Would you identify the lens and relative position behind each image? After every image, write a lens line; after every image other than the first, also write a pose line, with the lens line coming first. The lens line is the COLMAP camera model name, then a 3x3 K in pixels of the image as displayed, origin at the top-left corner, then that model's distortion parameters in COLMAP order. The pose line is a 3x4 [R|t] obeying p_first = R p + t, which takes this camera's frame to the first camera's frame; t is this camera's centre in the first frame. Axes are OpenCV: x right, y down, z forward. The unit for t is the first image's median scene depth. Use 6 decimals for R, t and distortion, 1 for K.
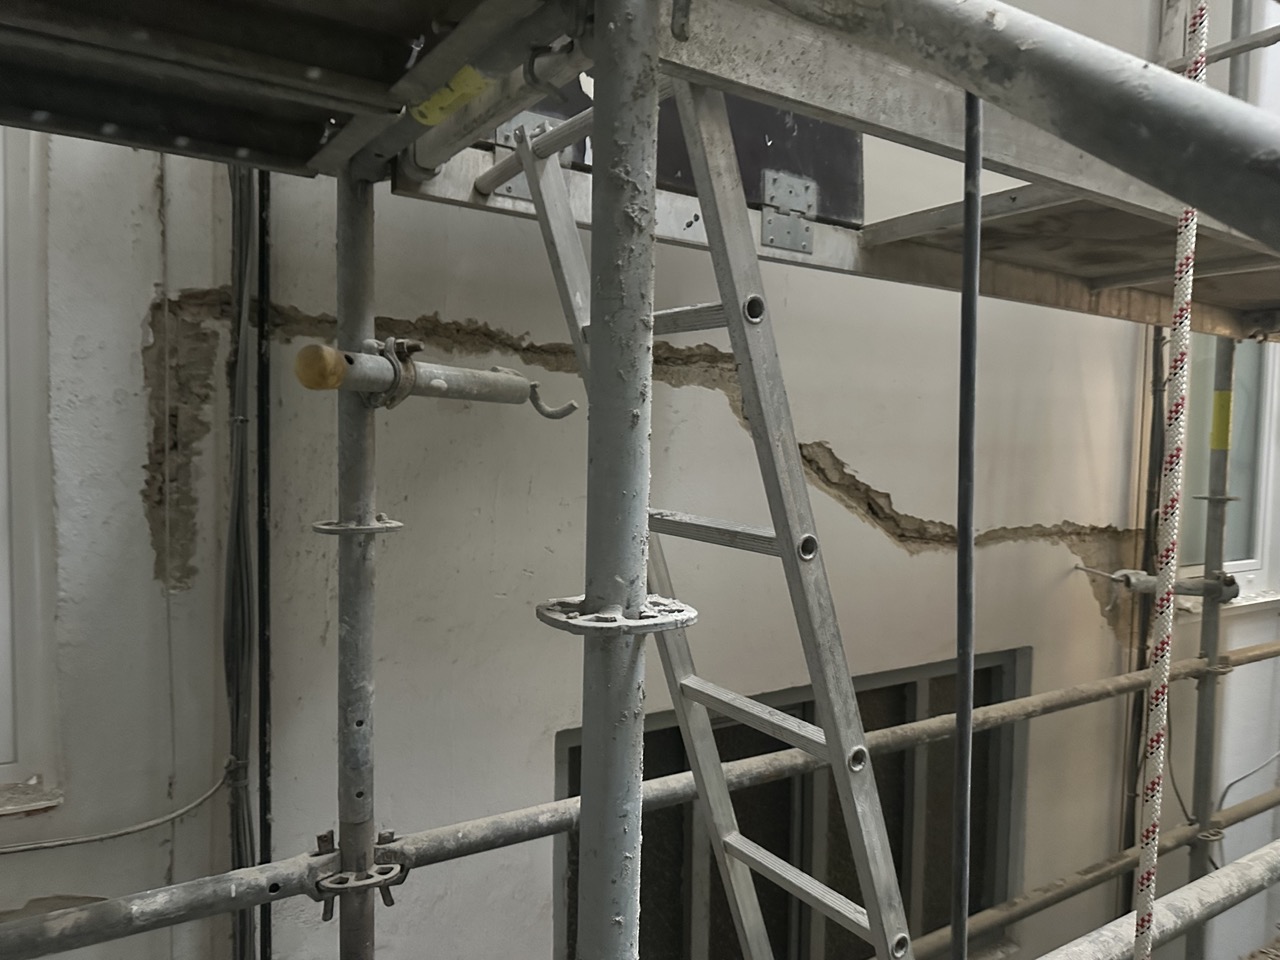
lens RADIAL K [[901.7, 0, 640.0], [0, 901.7, 480.0], [0, 0, 1]] dist [0.024841, -0.036869]
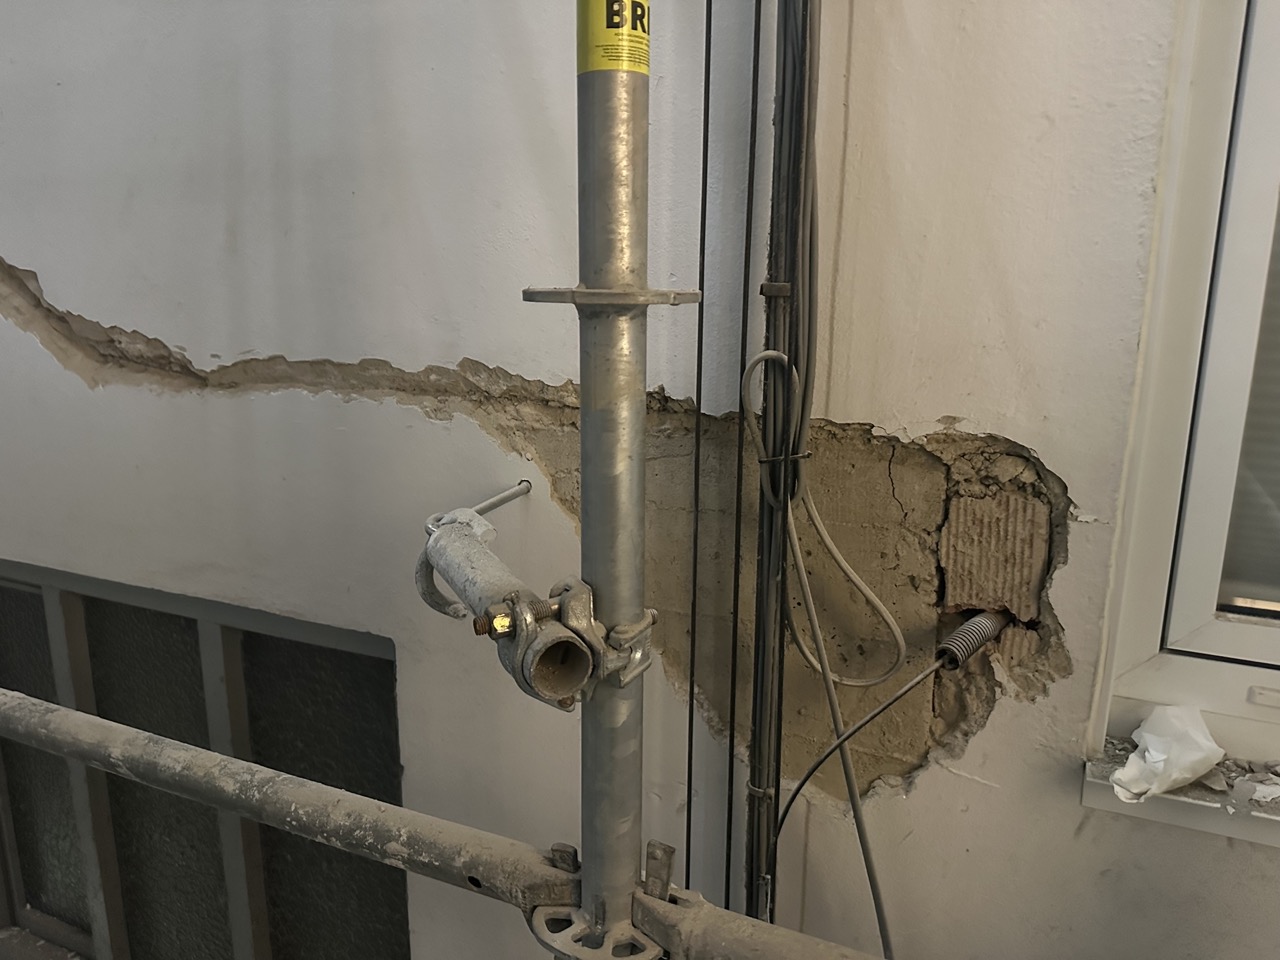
lens RADIAL K [[901.7, 0, 640.0], [0, 901.7, 480.0], [0, 0, 1]] dist [0.024841, -0.036869]
pose [[0.549167, 0.168565, -0.818536, 0.856074], [-0.036149, 0.983322, 0.178247, 0.025419], [0.834931, -0.068298, 0.546101, 0.879002]]
